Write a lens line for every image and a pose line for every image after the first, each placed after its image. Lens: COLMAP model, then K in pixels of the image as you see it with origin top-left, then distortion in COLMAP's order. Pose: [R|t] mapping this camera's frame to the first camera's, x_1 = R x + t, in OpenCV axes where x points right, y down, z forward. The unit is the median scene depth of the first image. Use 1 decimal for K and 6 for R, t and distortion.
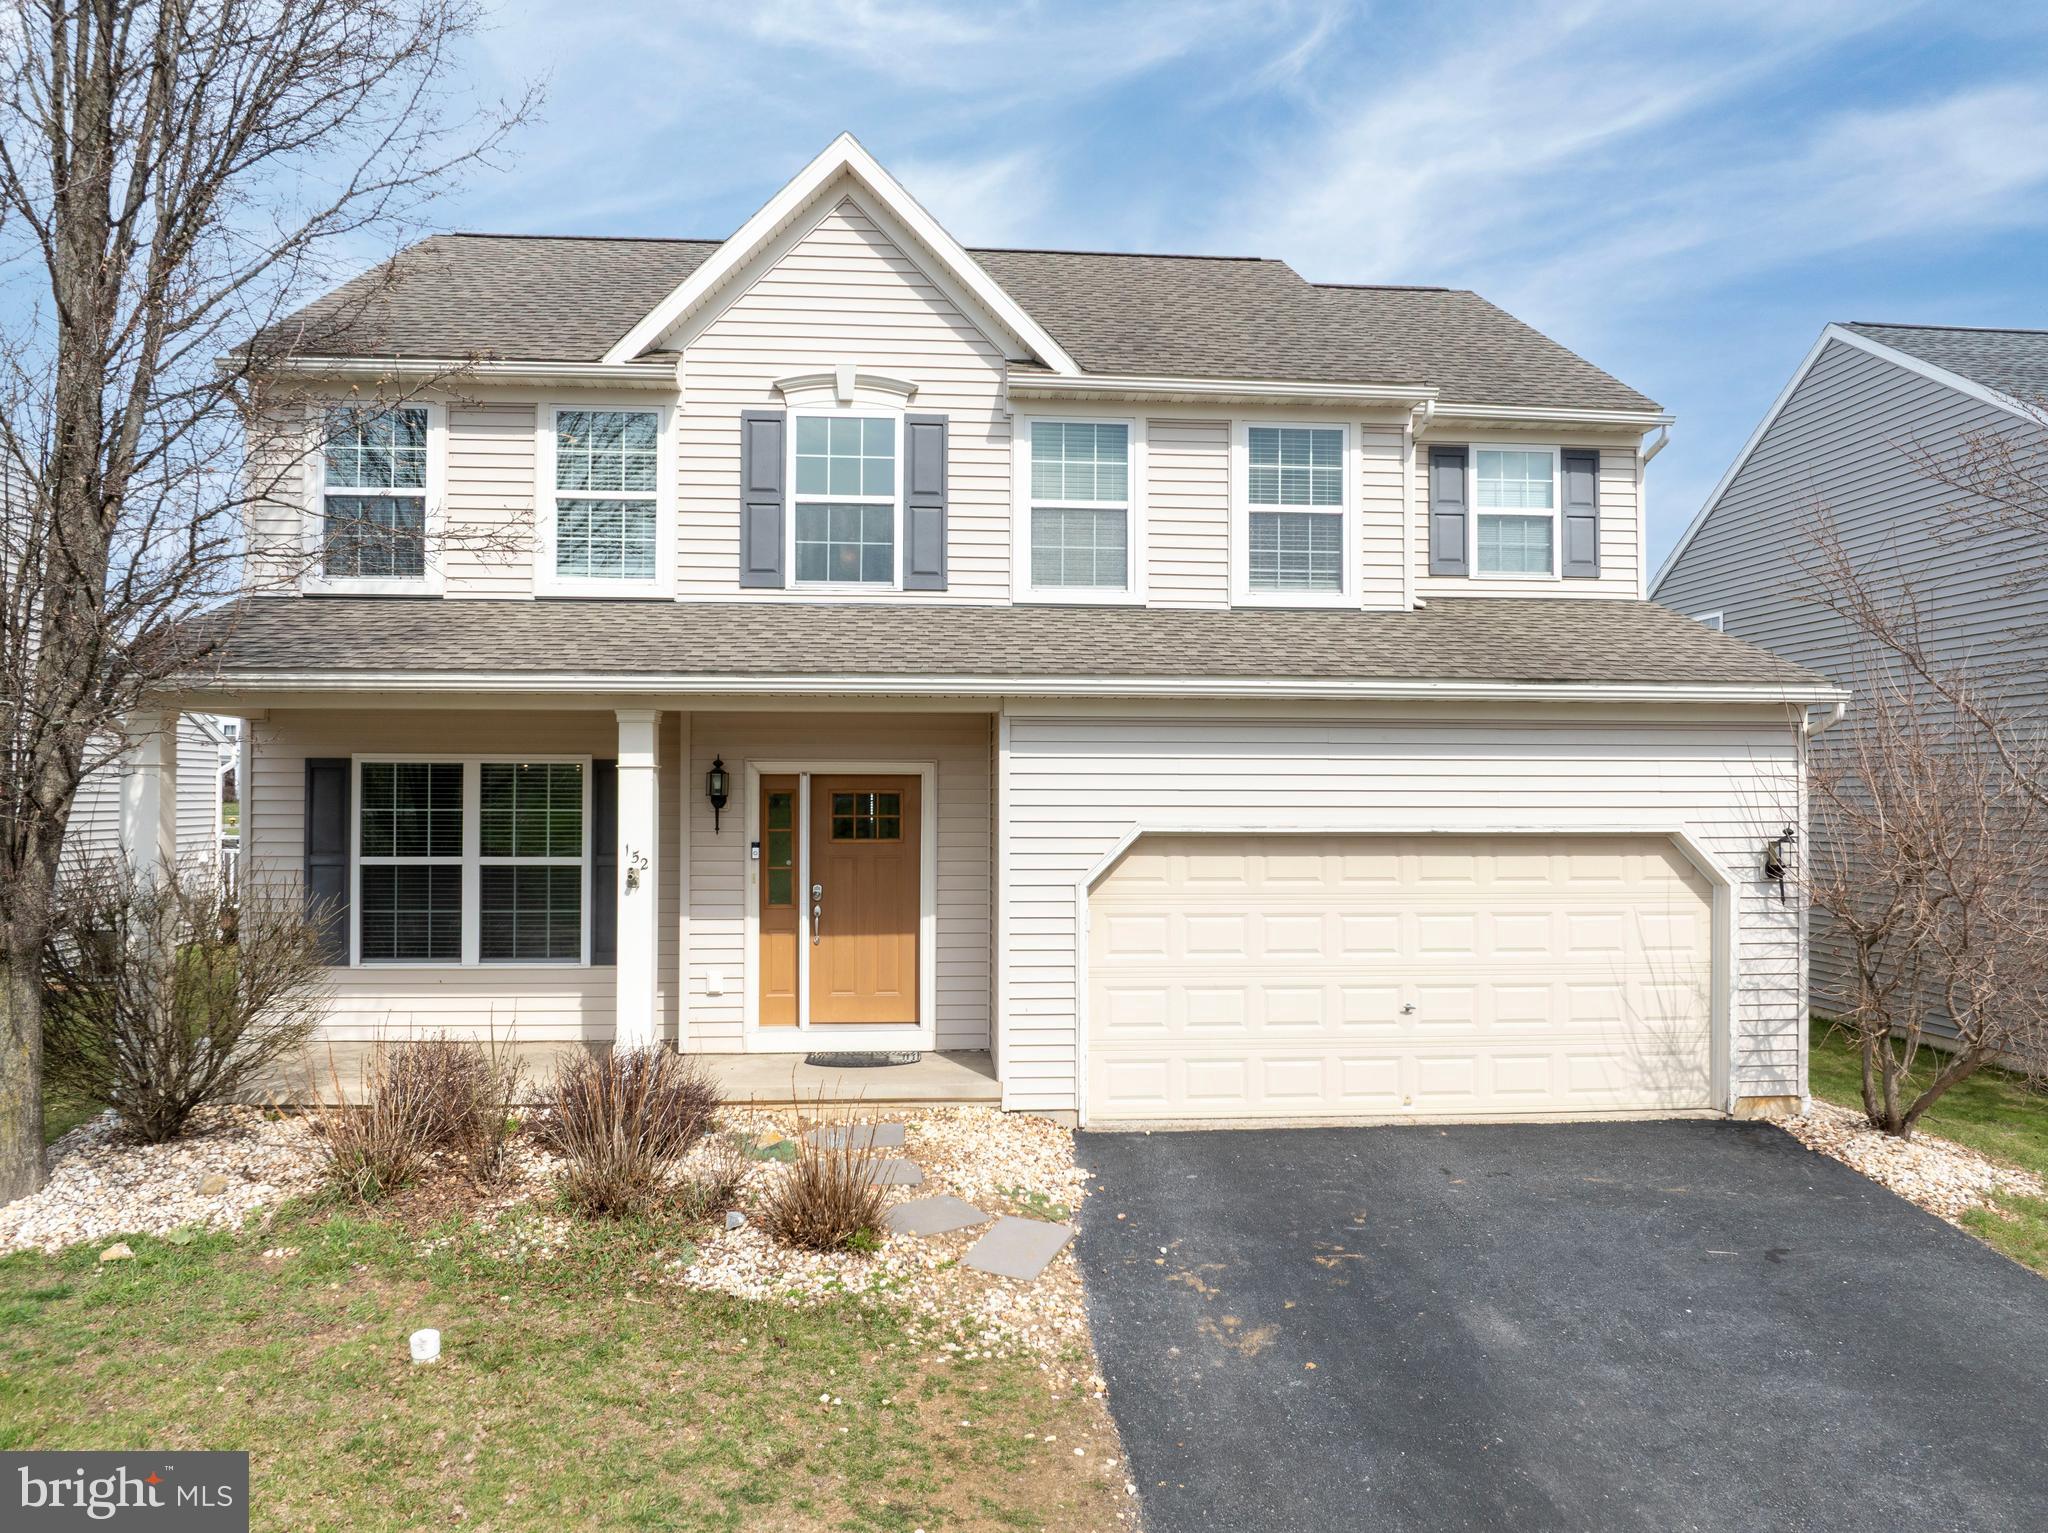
lens RADIAL K [[1438.6, 0, 1024.0], [0, 1438.6, 766.5], [0, 0, 1]] dist [-0.034556, -0.004944]
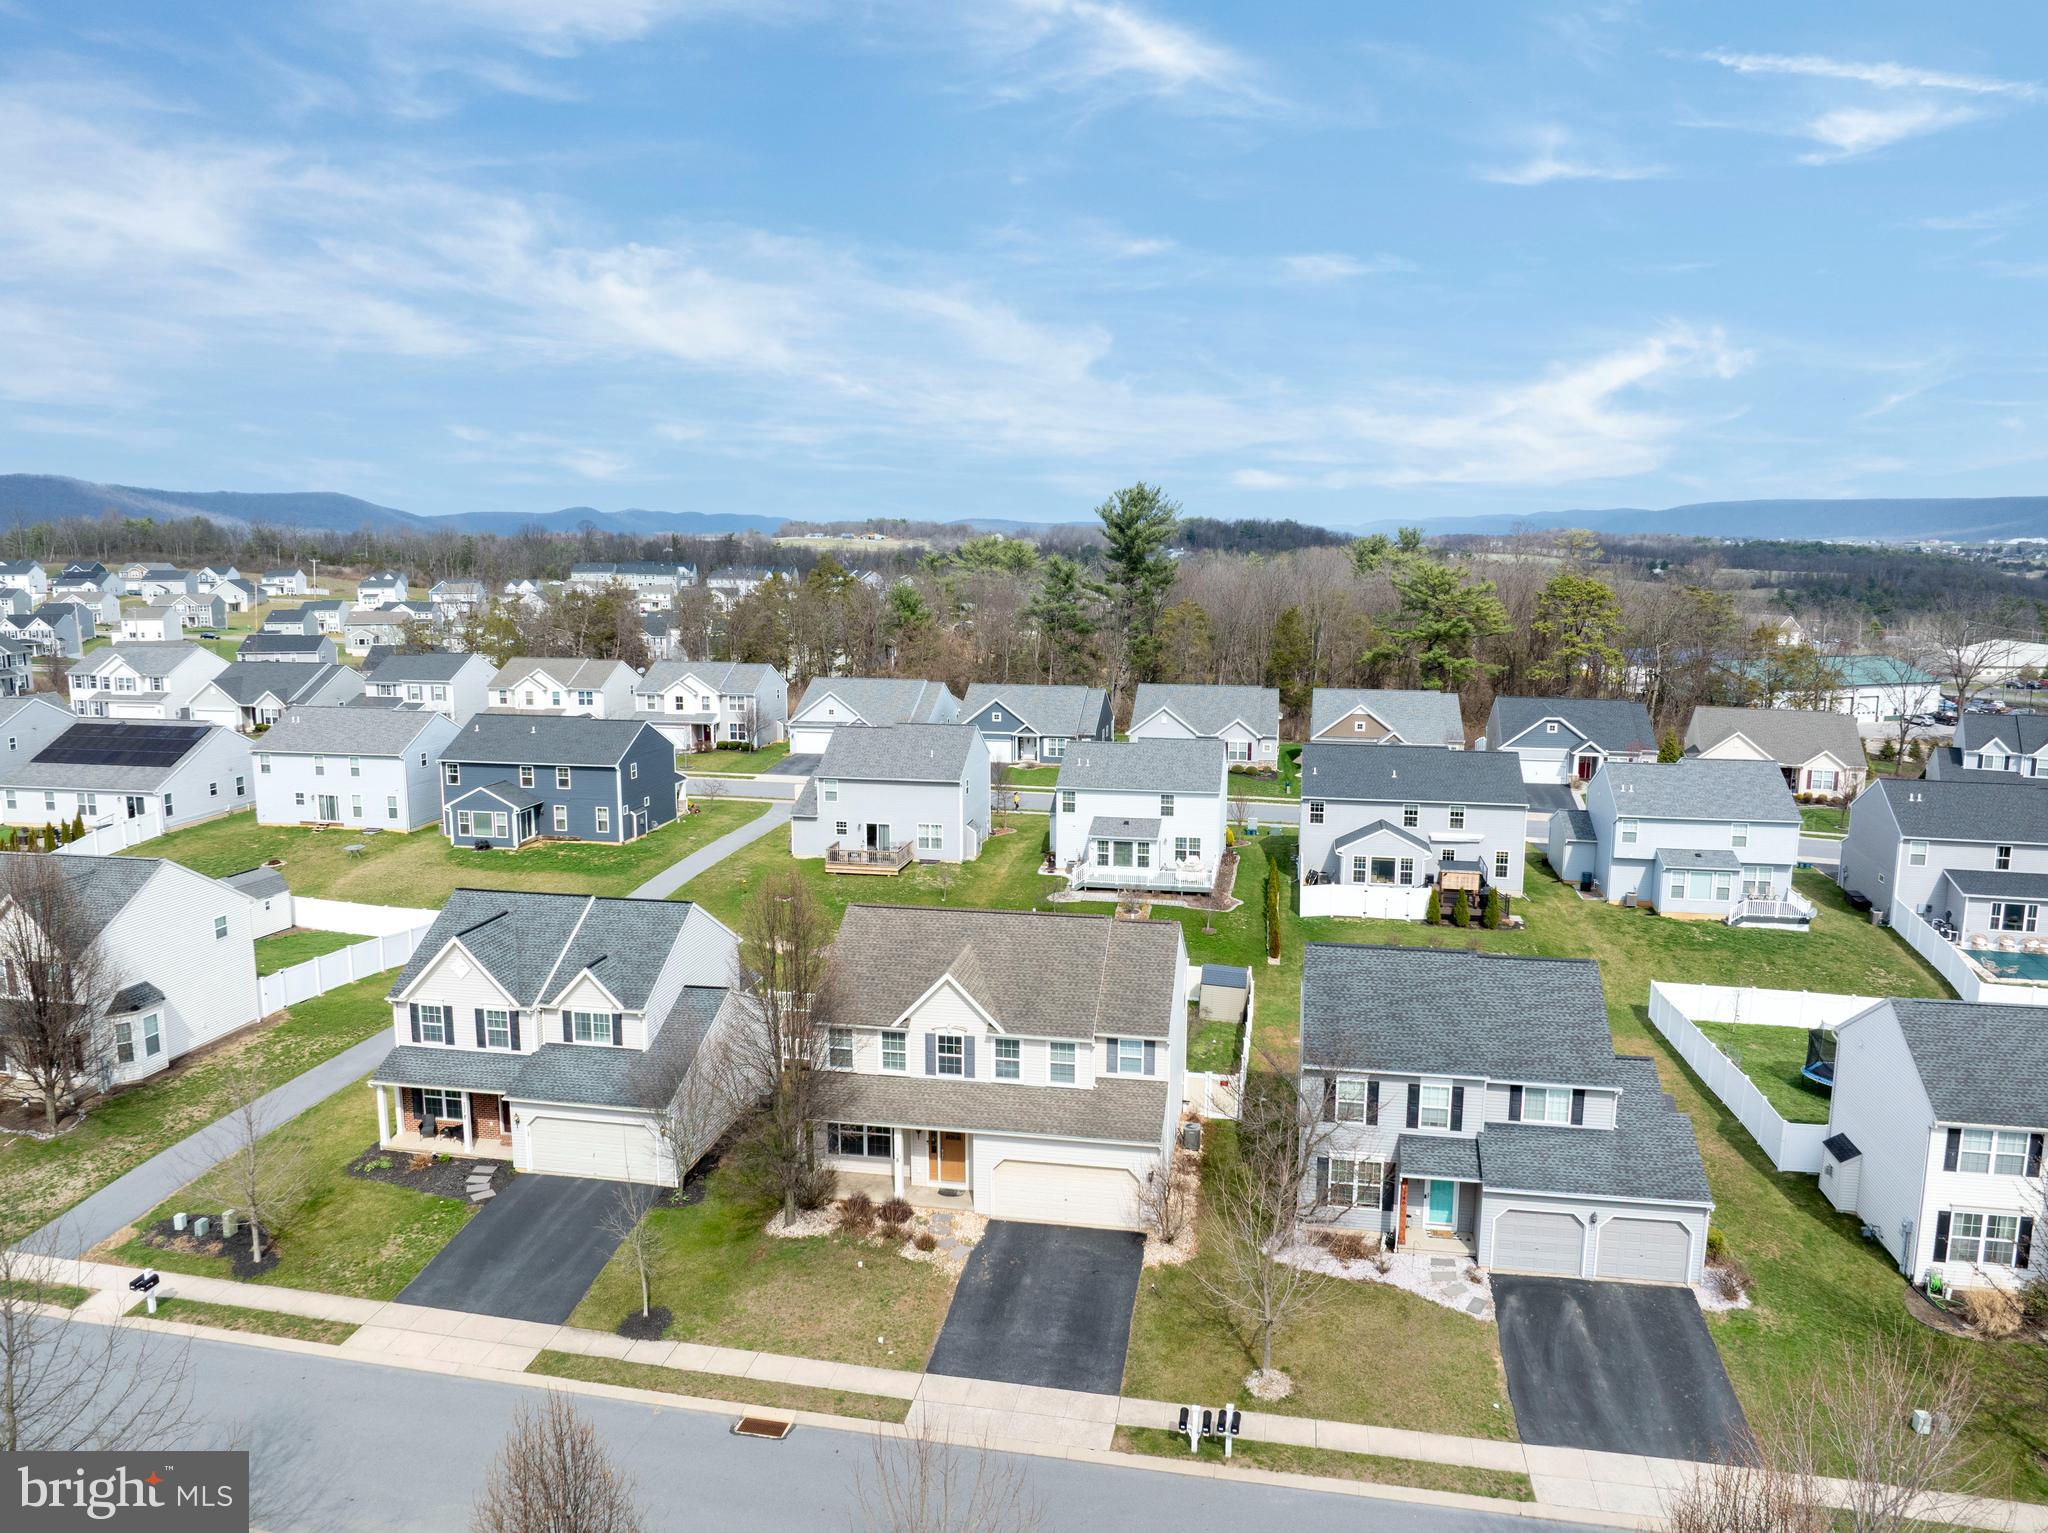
lens RADIAL K [[1438.6, 0, 1024.0], [0, 1438.6, 766.5], [0, 0, 1]] dist [-0.034556, -0.004944]
pose [[0.966217, 0.039012, -0.254760, 1.140804], [0.006690, 0.984348, 0.176111, -1.802189], [0.257643, -0.171866, 0.950832, -2.812825]]
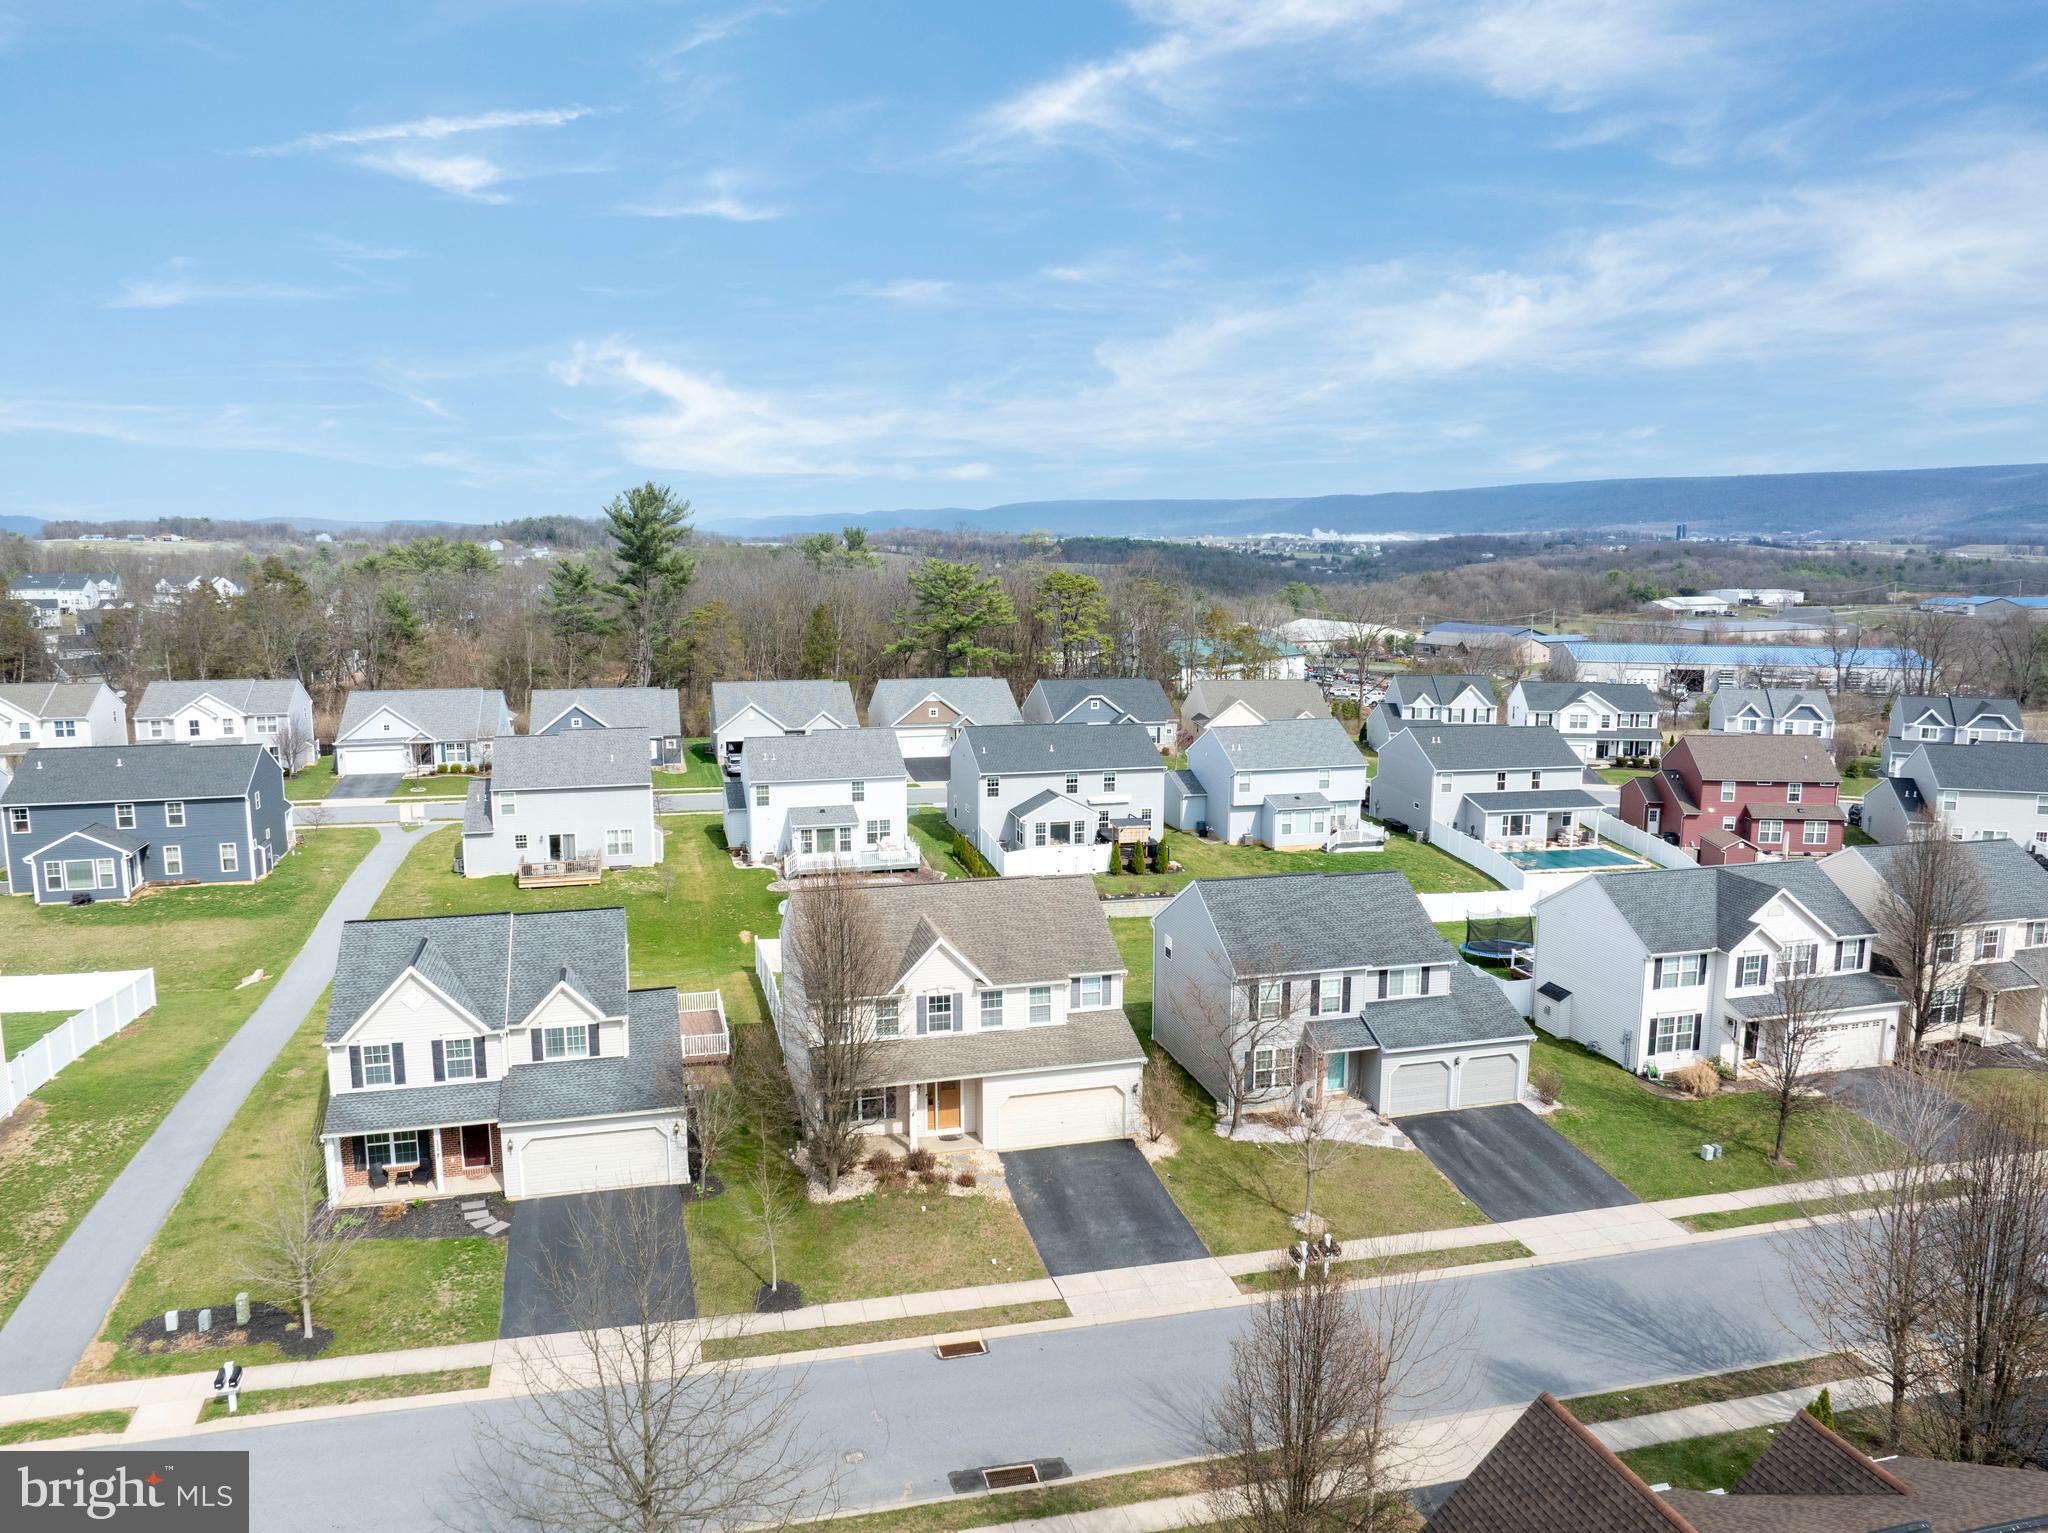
lens RADIAL K [[1438.6, 0, 1024.0], [0, 1438.6, 766.5], [0, 0, 1]] dist [-0.034556, -0.004944]
pose [[0.983261, -0.030114, 0.179696, -0.683211], [-0.002407, 0.984014, 0.178075, -1.831349], [-0.182186, -0.175527, 0.967470, -3.394156]]
